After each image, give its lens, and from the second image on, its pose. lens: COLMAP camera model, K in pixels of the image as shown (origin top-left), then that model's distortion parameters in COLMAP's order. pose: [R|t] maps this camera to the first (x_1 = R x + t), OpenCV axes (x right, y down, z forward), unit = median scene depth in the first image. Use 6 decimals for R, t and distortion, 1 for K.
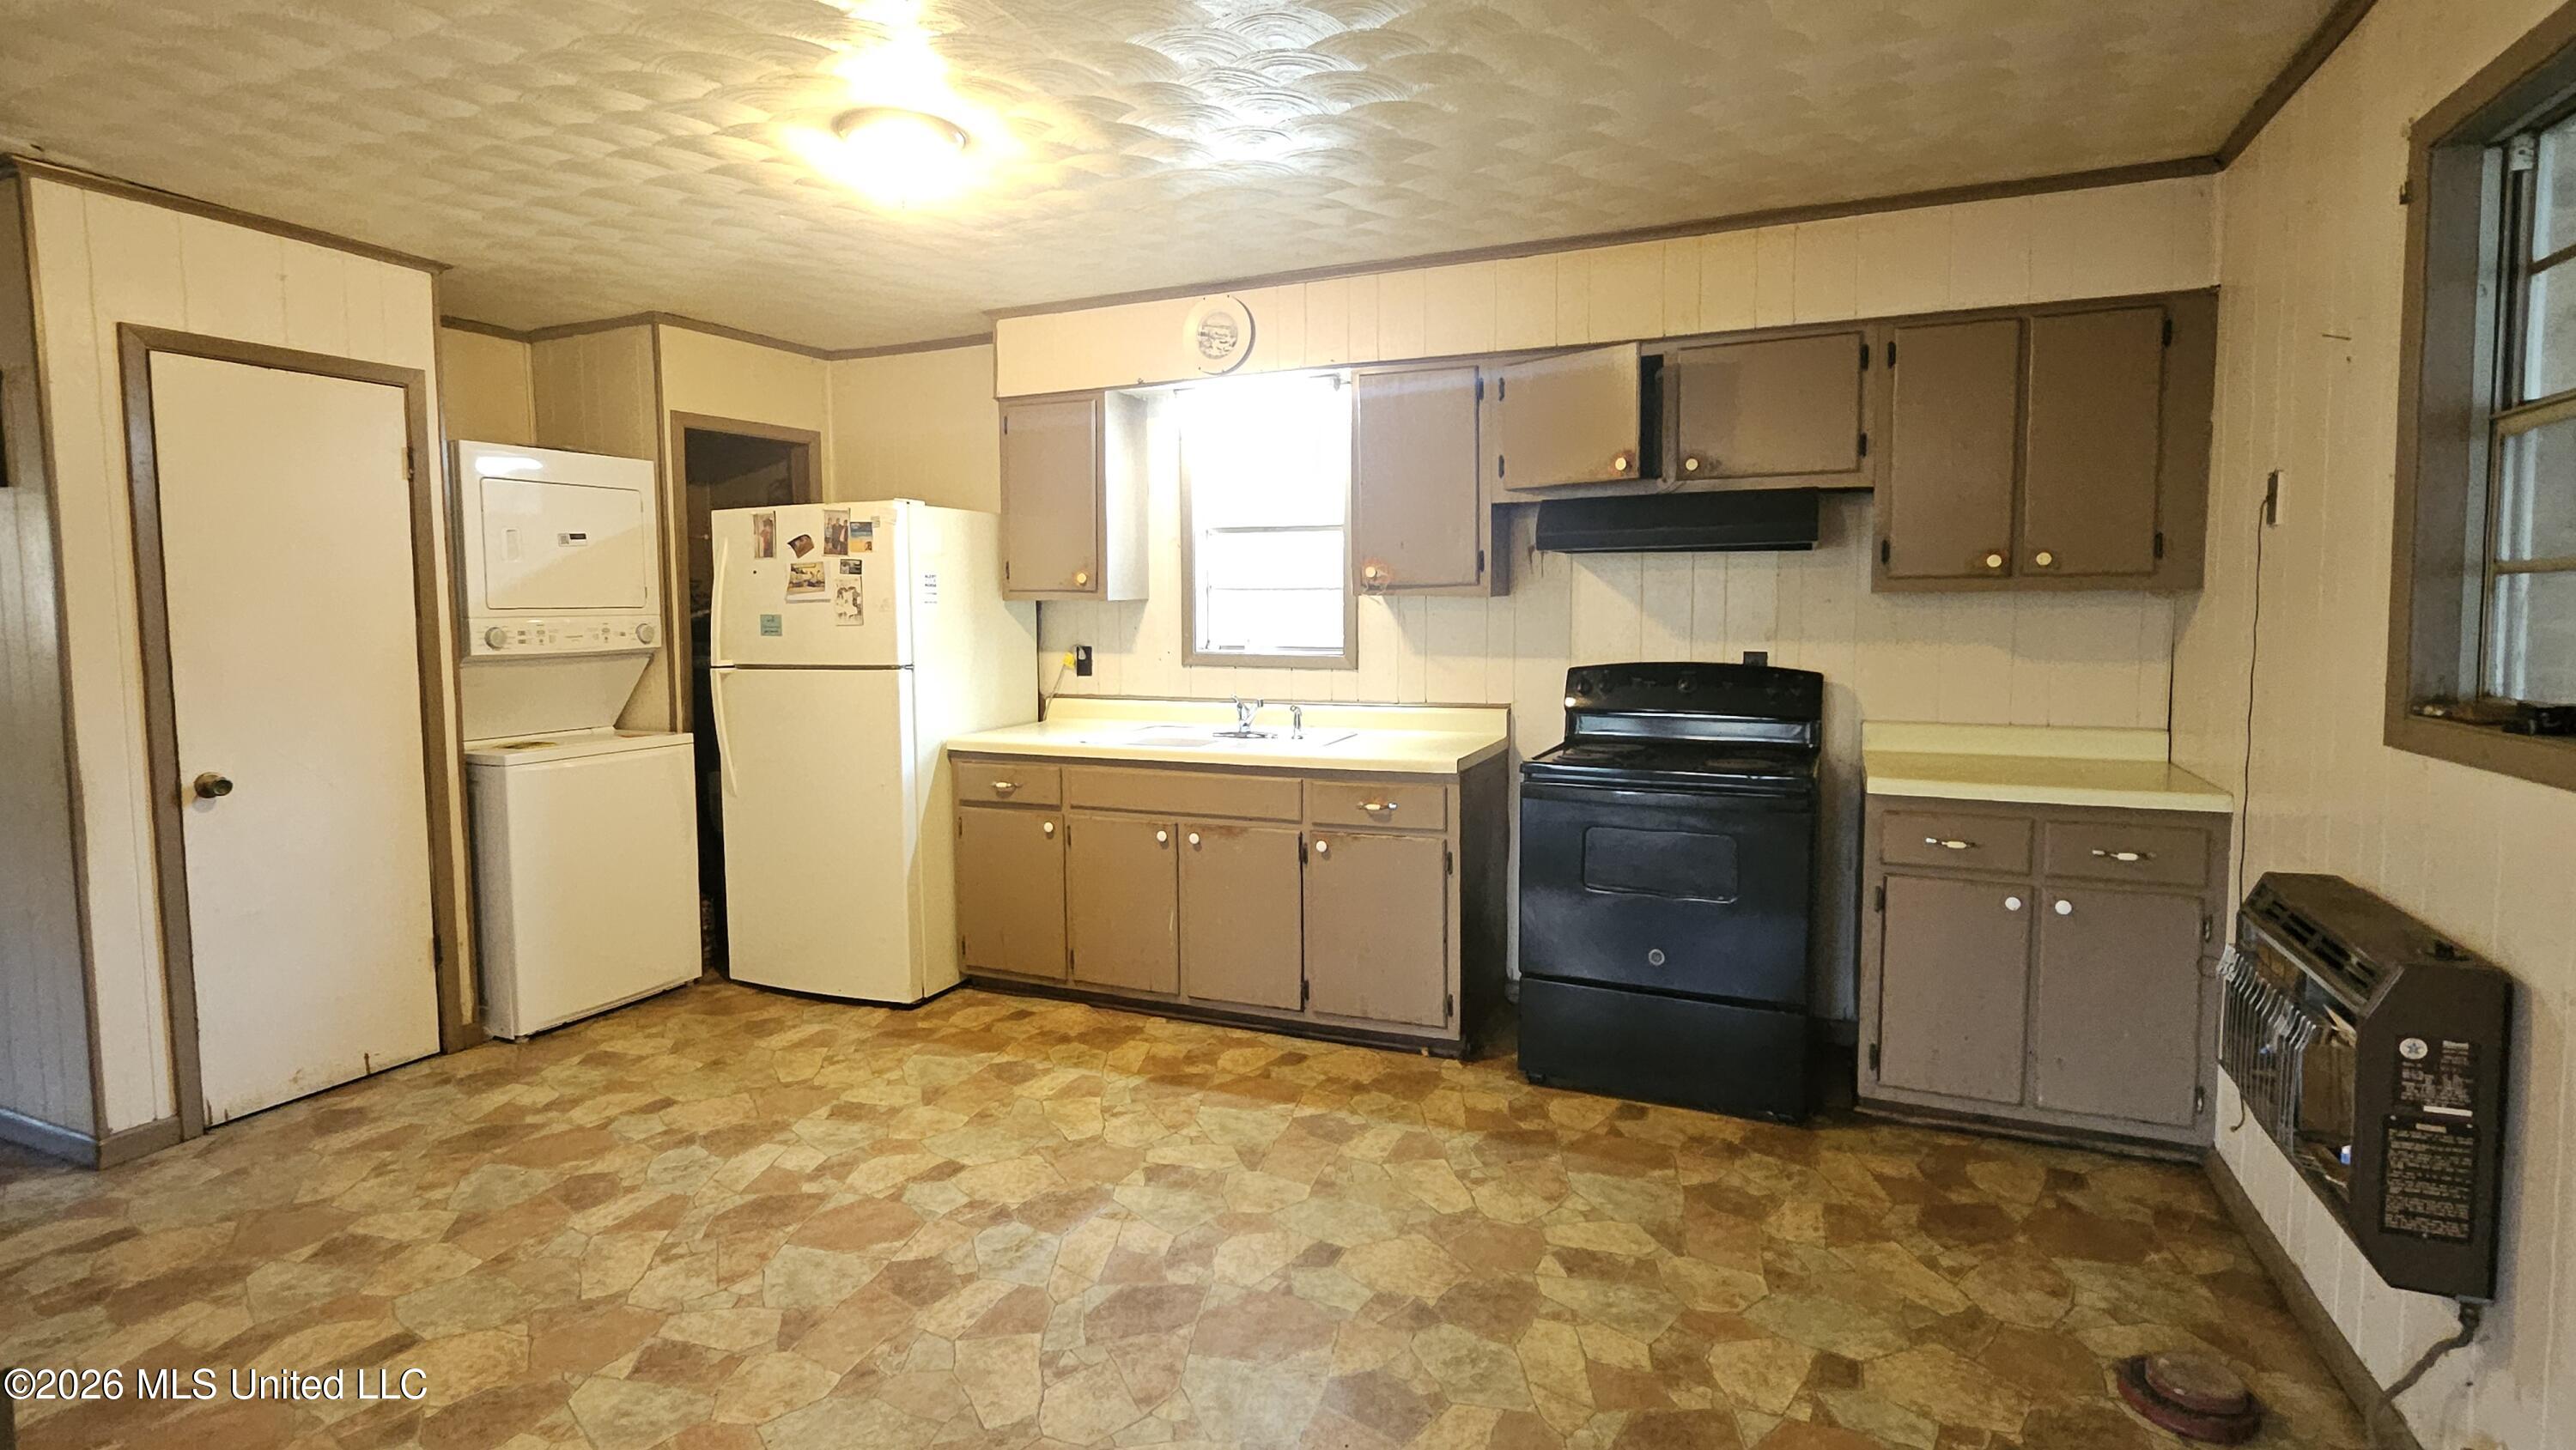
lens RADIAL K [[1233.9, 0, 1288.0], [0, 1233.9, 725.0], [0, 0, 1]] dist [-0.000201, 0.000239]
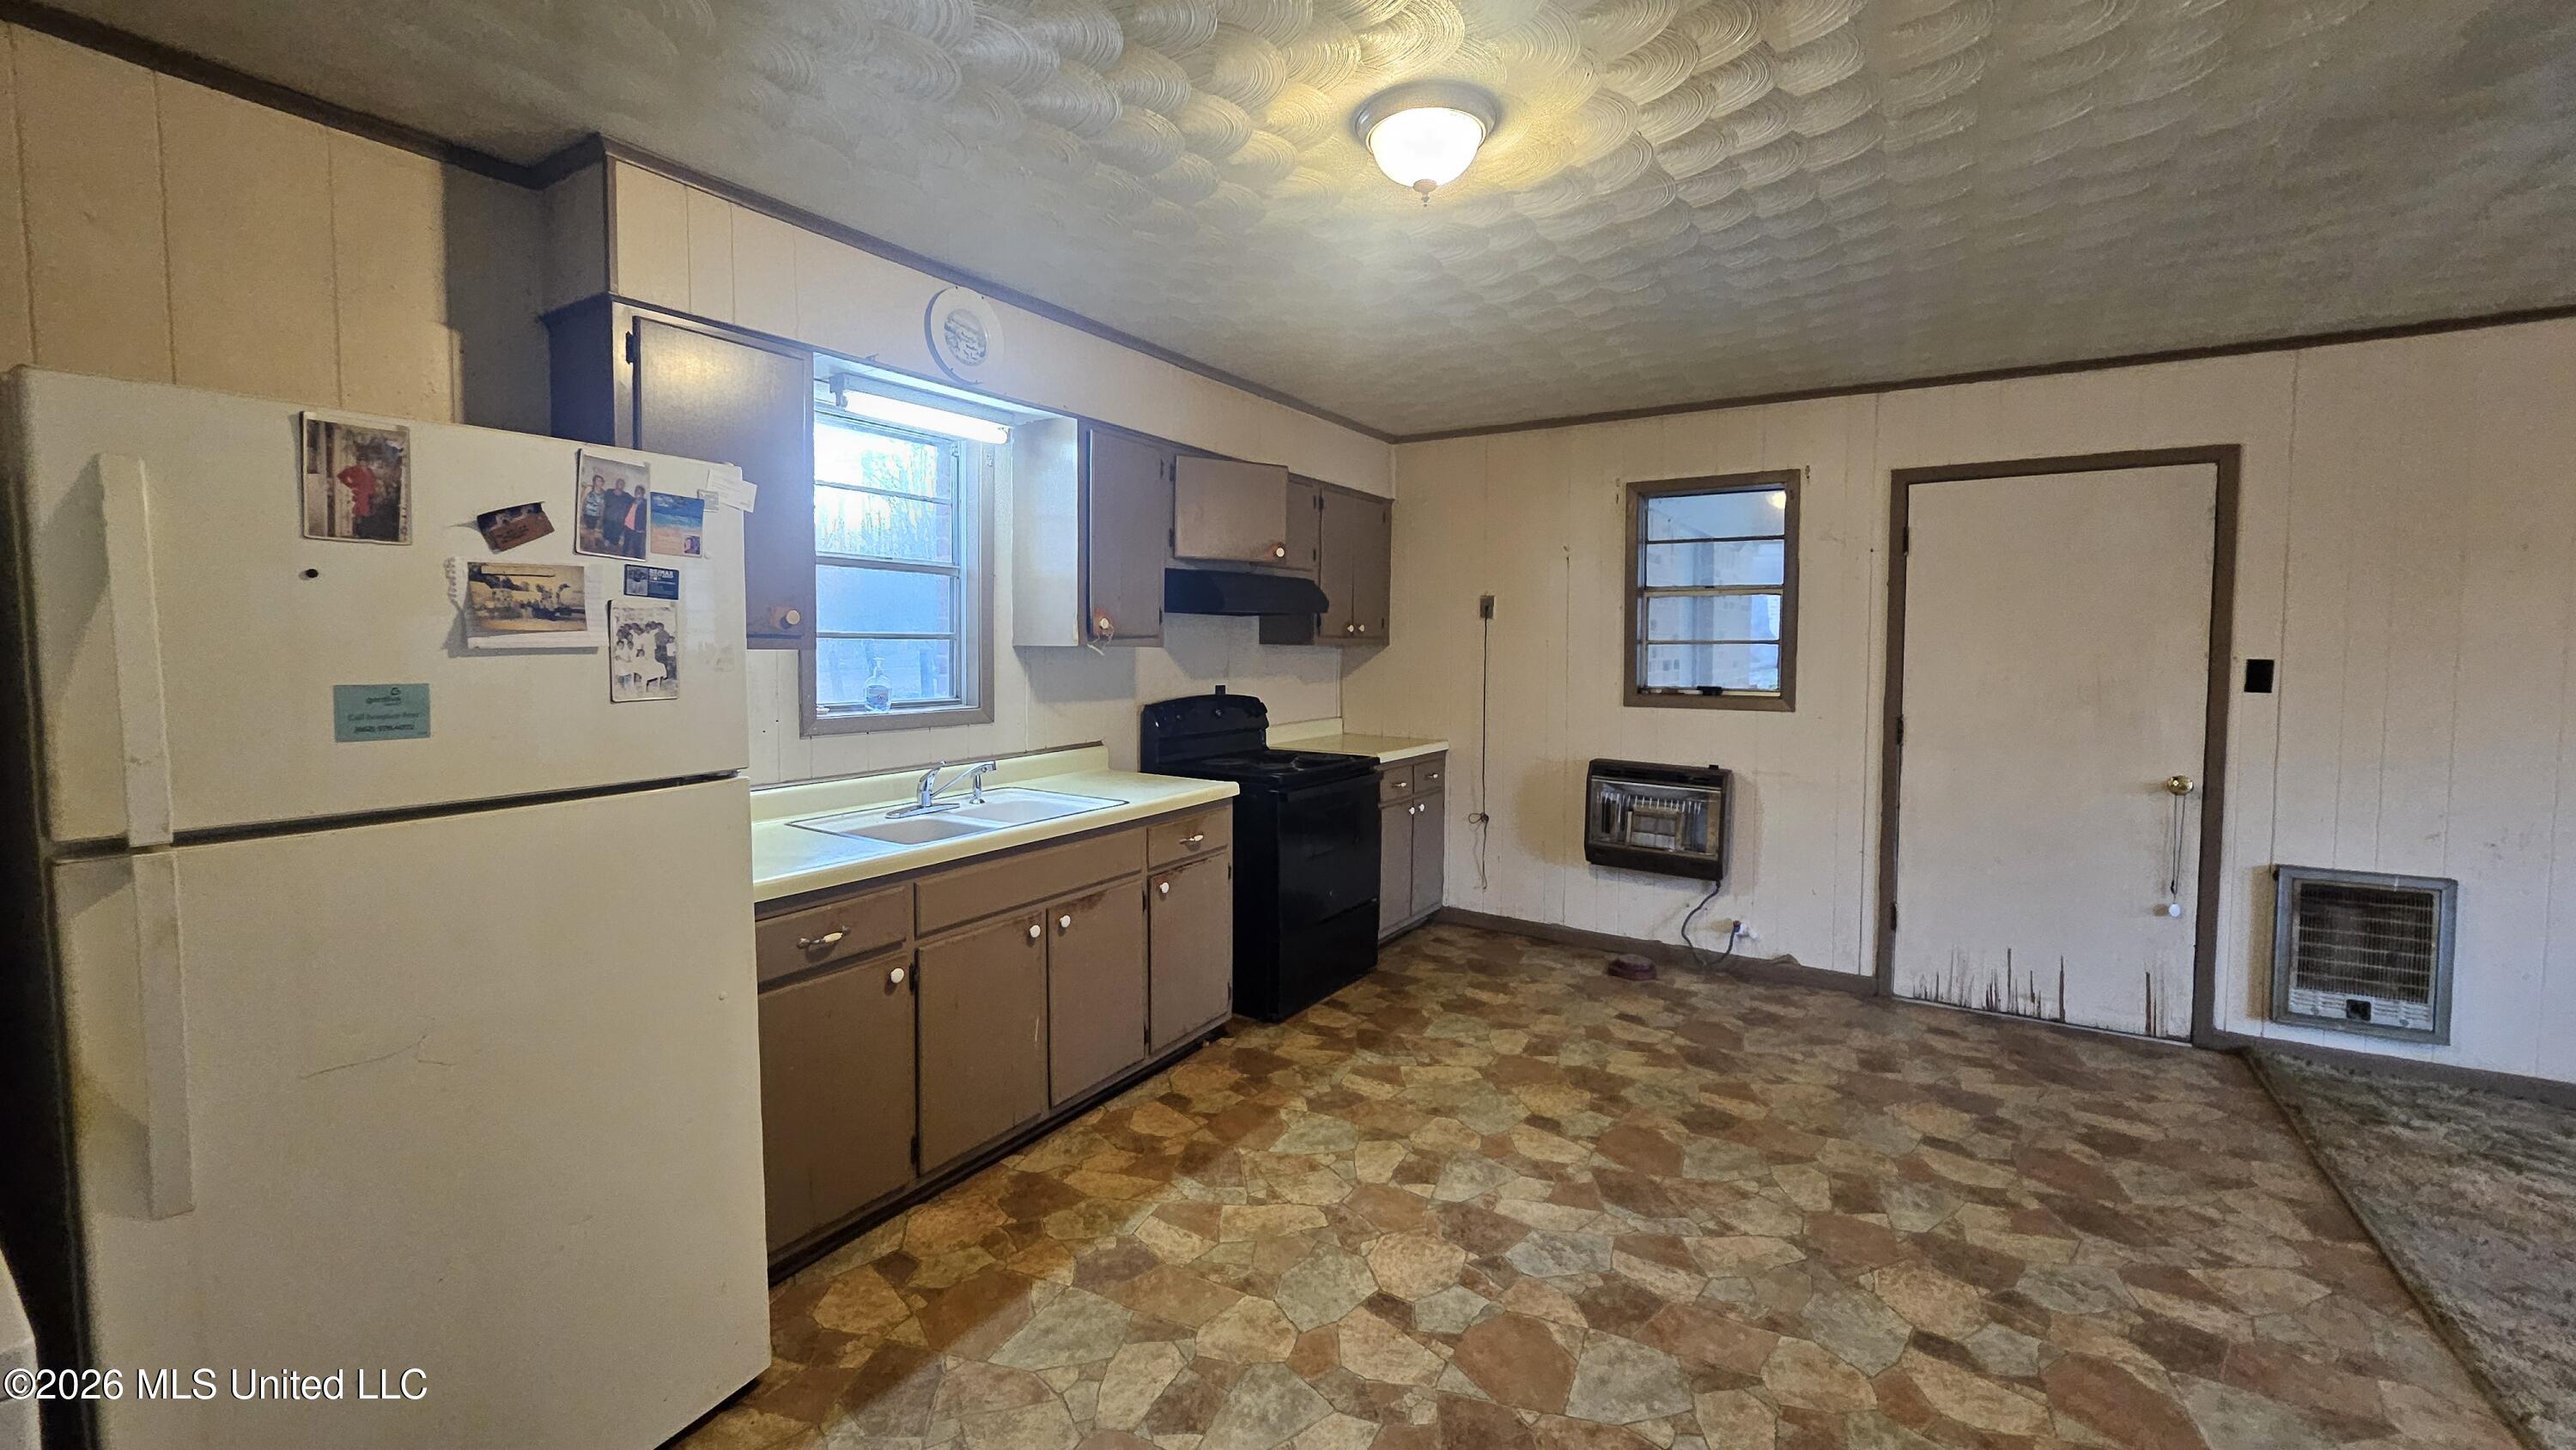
lens RADIAL K [[1019.0, 0, 1288.0], [0, 1019.0, 725.0], [0, 0, 1]] dist [-0.000181, -0.000002]
pose [[0.153280, -0.074251, 0.985389, -0.804780], [0.090681, 0.994023, 0.060796, -0.081337], [-0.984013, 0.080037, 0.159097, 0.766801]]
